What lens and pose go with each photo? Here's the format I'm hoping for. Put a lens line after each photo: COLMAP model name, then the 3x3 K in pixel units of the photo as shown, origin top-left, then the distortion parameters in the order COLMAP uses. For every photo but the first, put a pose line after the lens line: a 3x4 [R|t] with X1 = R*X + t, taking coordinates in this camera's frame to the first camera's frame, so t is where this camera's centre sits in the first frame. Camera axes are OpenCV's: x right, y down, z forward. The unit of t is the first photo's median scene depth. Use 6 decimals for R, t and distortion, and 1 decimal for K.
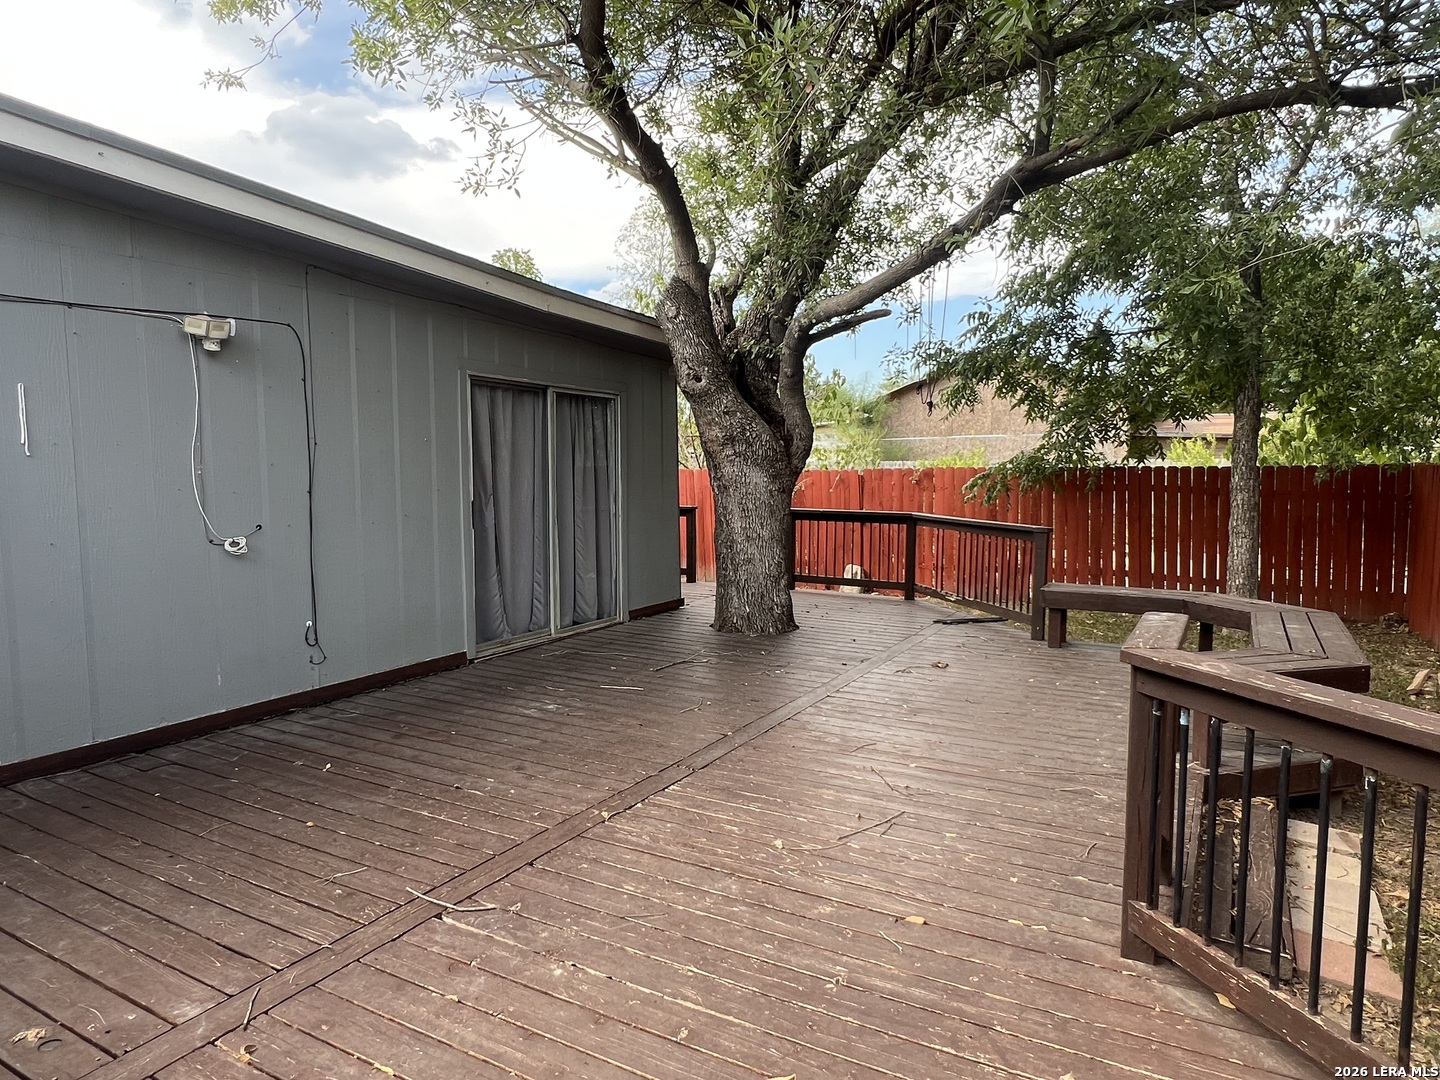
lens RADIAL K [[887.8, 0, 716.6], [0, 887.8, 543.7], [0, 0, 1]] dist [-0.000374, 0.001229]
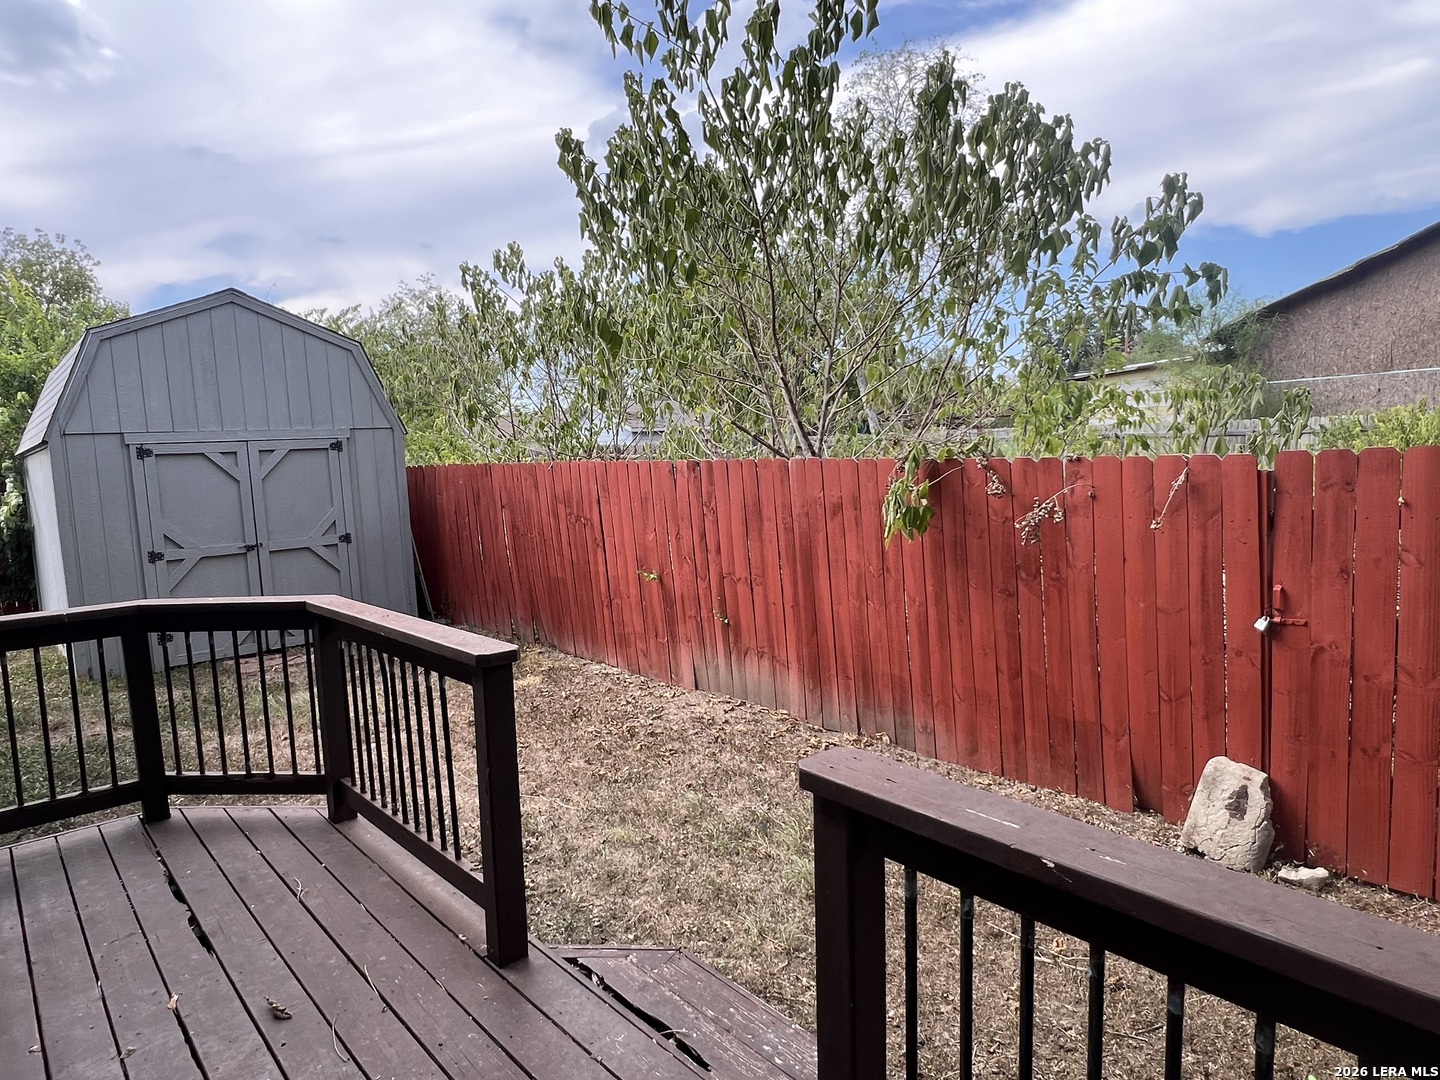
lens RADIAL K [[887.8, 0, 716.6], [0, 887.8, 543.7], [0, 0, 1]] dist [-0.000374, 0.001229]
pose [[0.944489, 0.005355, -0.328500, 0.084291], [0.005726, 0.999447, 0.032757, -0.063001], [0.328494, -0.032820, 0.943936, 0.642785]]
